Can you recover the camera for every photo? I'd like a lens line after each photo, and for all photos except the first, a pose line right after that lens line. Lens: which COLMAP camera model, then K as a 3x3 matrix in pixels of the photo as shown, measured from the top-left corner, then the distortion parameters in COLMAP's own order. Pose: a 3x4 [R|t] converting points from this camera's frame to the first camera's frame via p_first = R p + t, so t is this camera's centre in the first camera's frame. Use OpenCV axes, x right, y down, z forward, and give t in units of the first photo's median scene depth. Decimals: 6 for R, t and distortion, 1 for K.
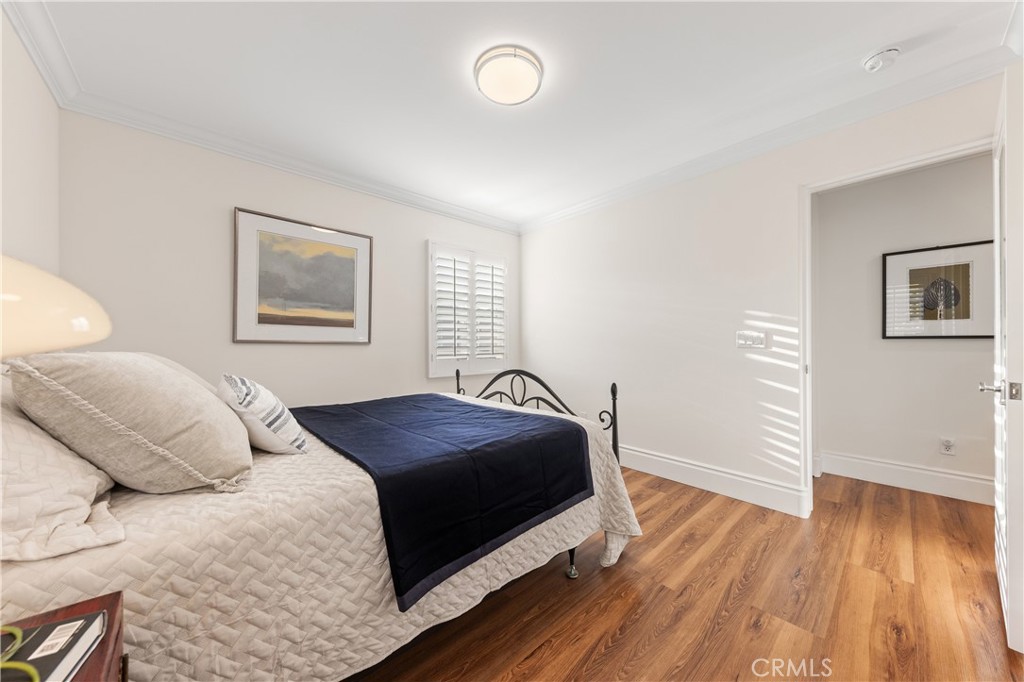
lens RADIAL K [[360.4, 0, 514.4], [0, 360.4, 336.5], [0, 0, 1]] dist [0.016147, -0.004927]
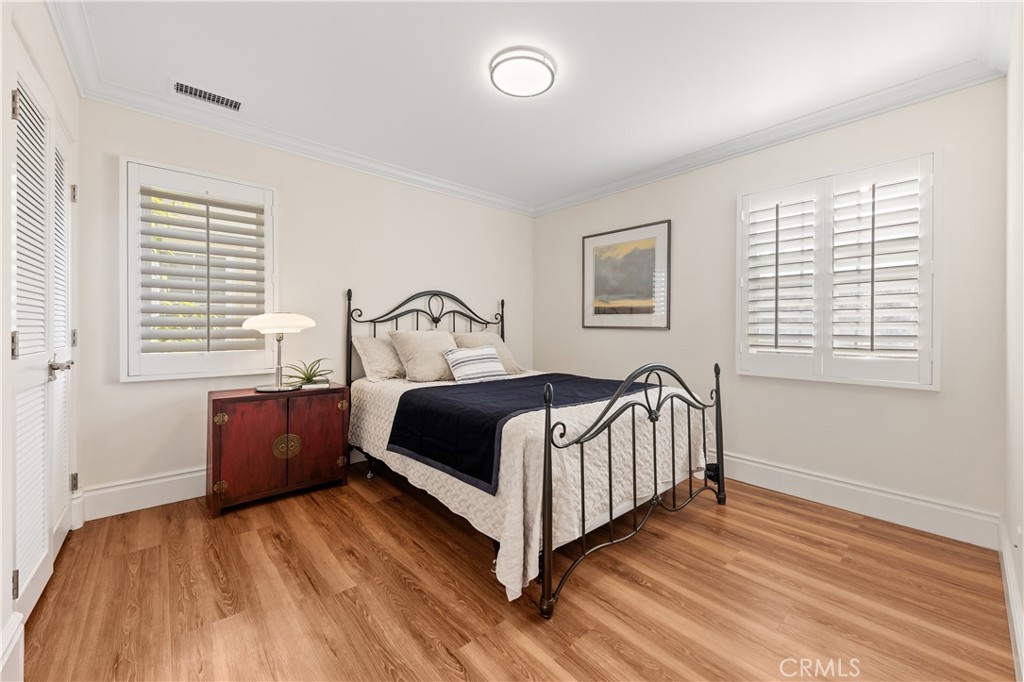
lens RADIAL K [[390.4, 0, 516.3], [0, 390.4, 326.6], [0, 0, 1]] dist [-0.000994, -0.000156]
pose [[-0.021409, -0.004893, -0.999759, 0.777339], [0.010768, 0.999929, -0.005125, 0.015845], [0.999713, -0.010875, -0.021355, 0.707476]]
